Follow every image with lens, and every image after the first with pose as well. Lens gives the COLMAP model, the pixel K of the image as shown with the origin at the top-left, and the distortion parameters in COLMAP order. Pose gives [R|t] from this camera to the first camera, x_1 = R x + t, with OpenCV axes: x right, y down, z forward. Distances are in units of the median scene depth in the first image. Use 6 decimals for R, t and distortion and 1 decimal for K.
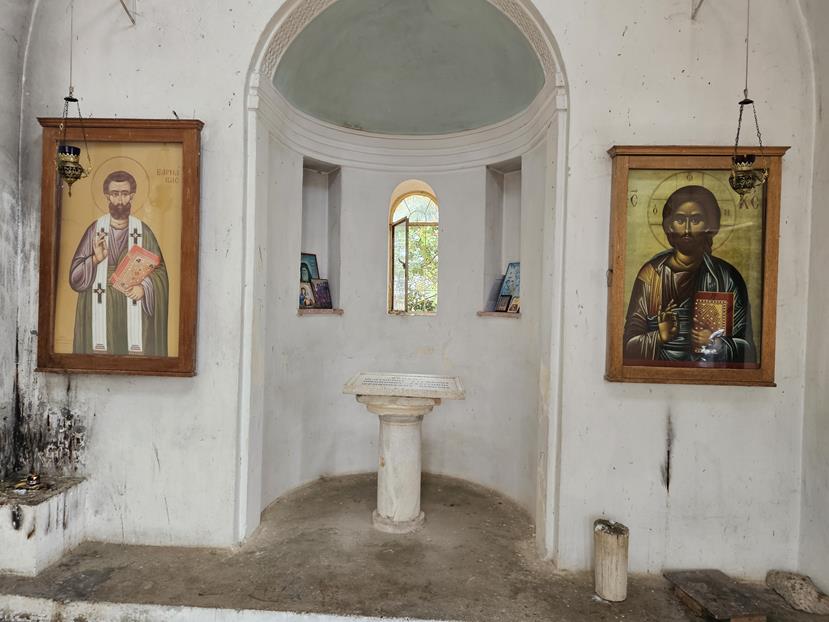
lens RADIAL K [[552.1, 0, 405.3], [0, 552.1, 298.4], [0, 0, 1]] dist [0.072757, -0.060954]
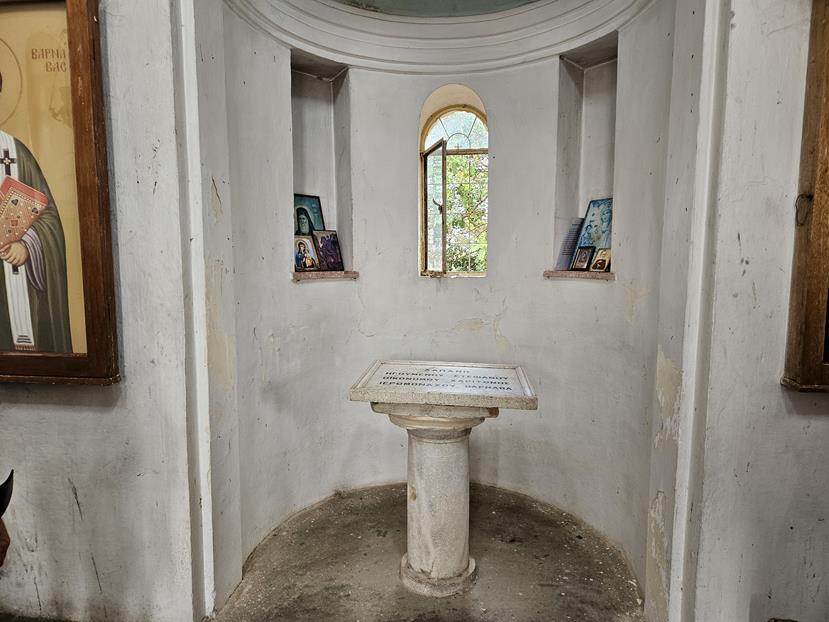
lens RADIAL K [[562.2, 0, 414.5], [0, 562.2, 311.0], [0, 0, 1]] dist [0.040068, -0.000999]
pose [[0.998355, -0.015876, -0.055088, 0.002904], [0.021279, 0.994868, 0.098919, -0.000308], [0.053234, -0.099929, 0.993570, 0.349001]]
